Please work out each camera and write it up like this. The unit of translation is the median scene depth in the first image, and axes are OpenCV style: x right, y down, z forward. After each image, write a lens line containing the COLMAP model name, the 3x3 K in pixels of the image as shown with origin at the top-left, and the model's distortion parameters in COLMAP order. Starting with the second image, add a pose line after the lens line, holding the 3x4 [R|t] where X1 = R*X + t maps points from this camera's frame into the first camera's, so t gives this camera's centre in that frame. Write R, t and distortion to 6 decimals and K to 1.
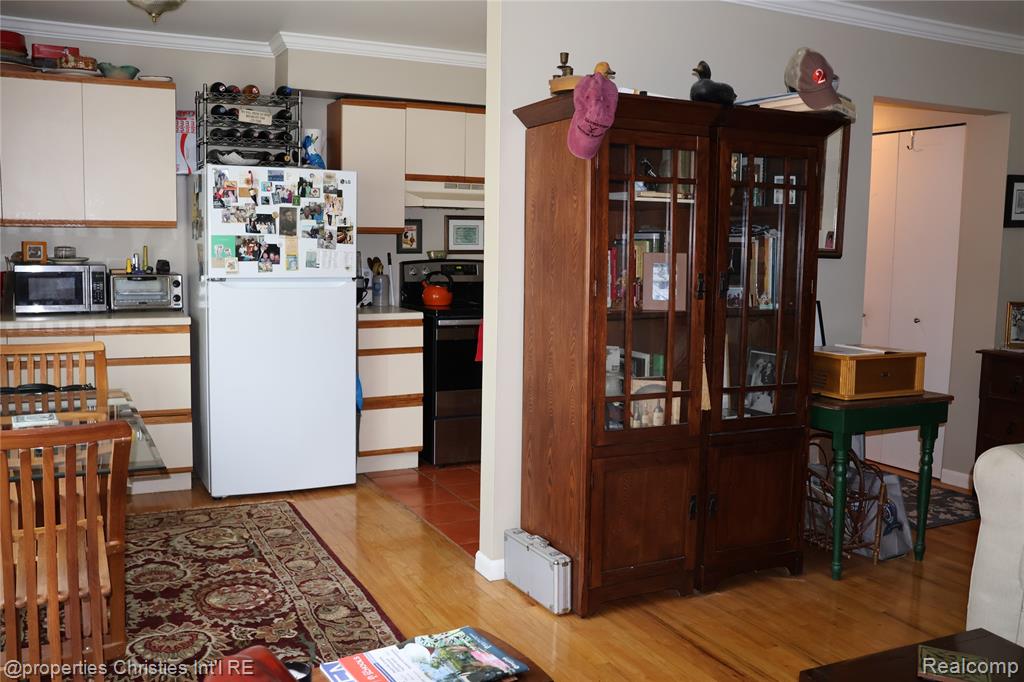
lens RADIAL K [[912.3, 0, 513.5], [0, 912.3, 342.1], [0, 0, 1]] dist [-0.121004, 0.121096]
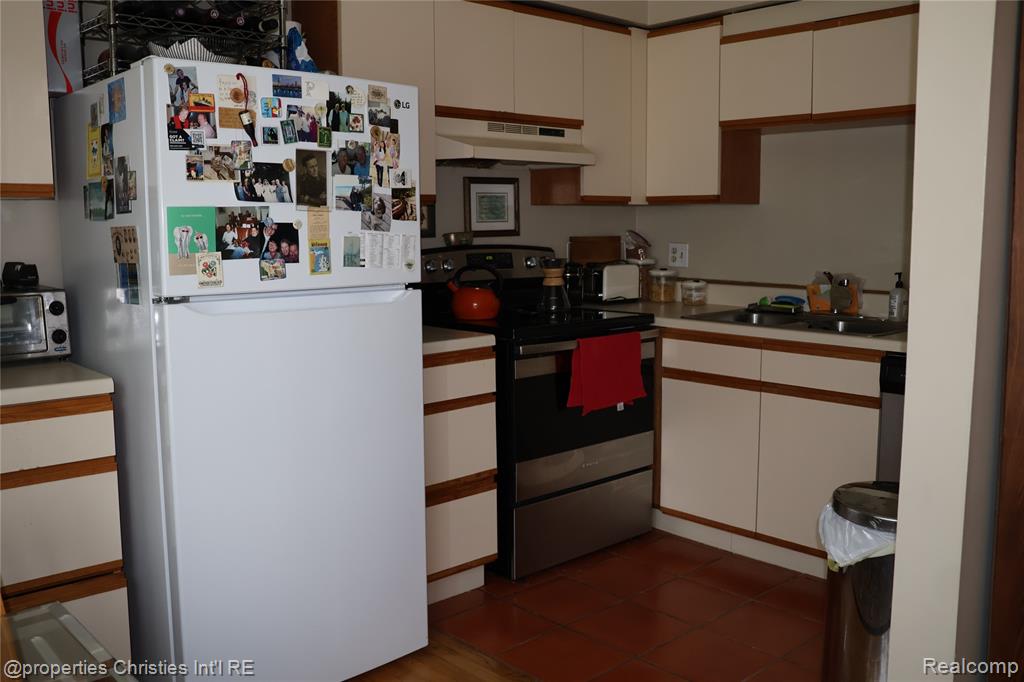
lens RADIAL K [[912.3, 0, 512.1], [0, 912.3, 330.0], [0, 0, 1]] dist [-0.121004, 0.121096]
pose [[0.965296, -0.054159, 0.255481, -0.273446], [0.052903, 0.998530, 0.011790, -0.048094], [-0.255744, 0.002135, 0.966742, 0.478679]]
